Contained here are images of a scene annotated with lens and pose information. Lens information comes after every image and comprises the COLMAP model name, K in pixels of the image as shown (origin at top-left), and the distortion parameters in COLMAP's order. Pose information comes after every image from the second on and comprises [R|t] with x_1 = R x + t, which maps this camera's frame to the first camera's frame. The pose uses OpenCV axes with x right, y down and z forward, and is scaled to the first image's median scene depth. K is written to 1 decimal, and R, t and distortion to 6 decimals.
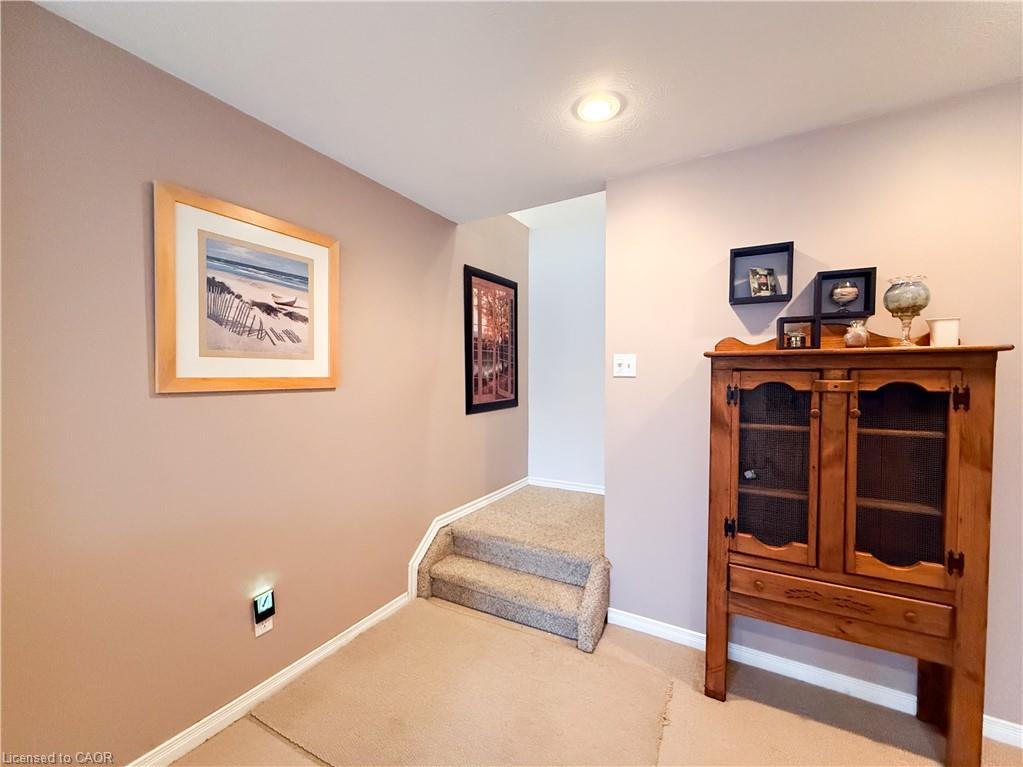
lens RADIAL K [[408.5, 0, 511.9], [0, 408.5, 382.8], [0, 0, 1]] dist [0.001309, -0.000487]
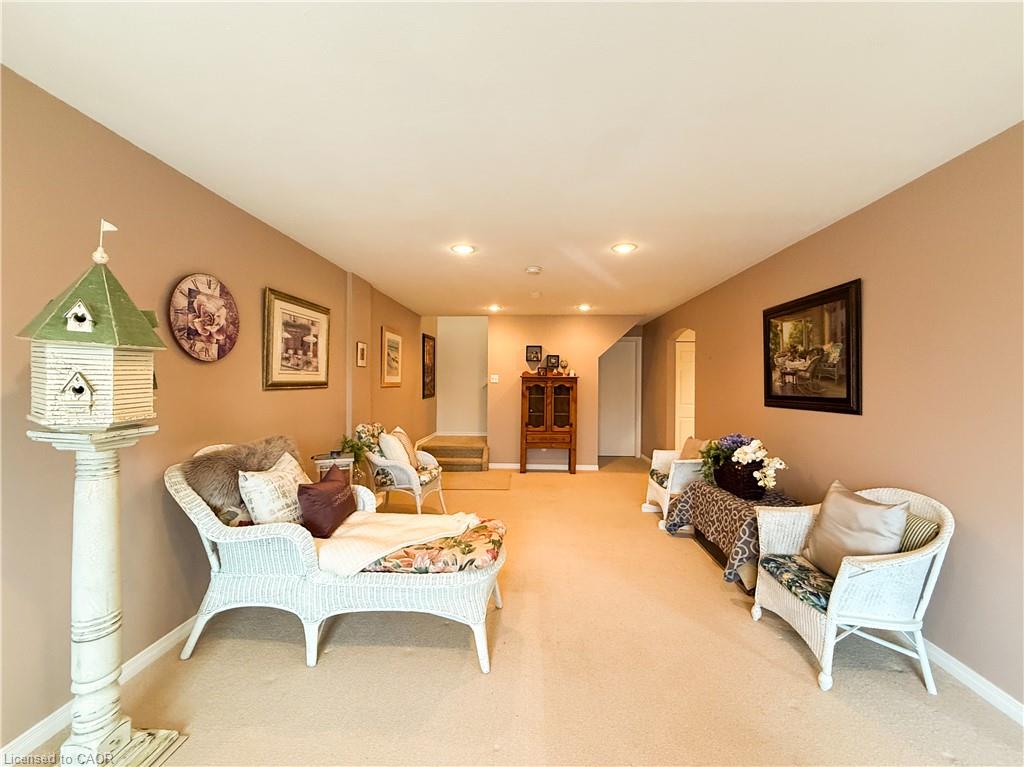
lens RADIAL K [[408.9, 0, 512.3], [0, 408.9, 381.0], [0, 0, 1]] dist [0.001309, -0.000487]
pose [[0.890049, 0.007969, 0.455795, -1.236650], [0.000548, 0.999828, -0.018550, 0.034640], [-0.455865, 0.016760, 0.889891, -2.178250]]
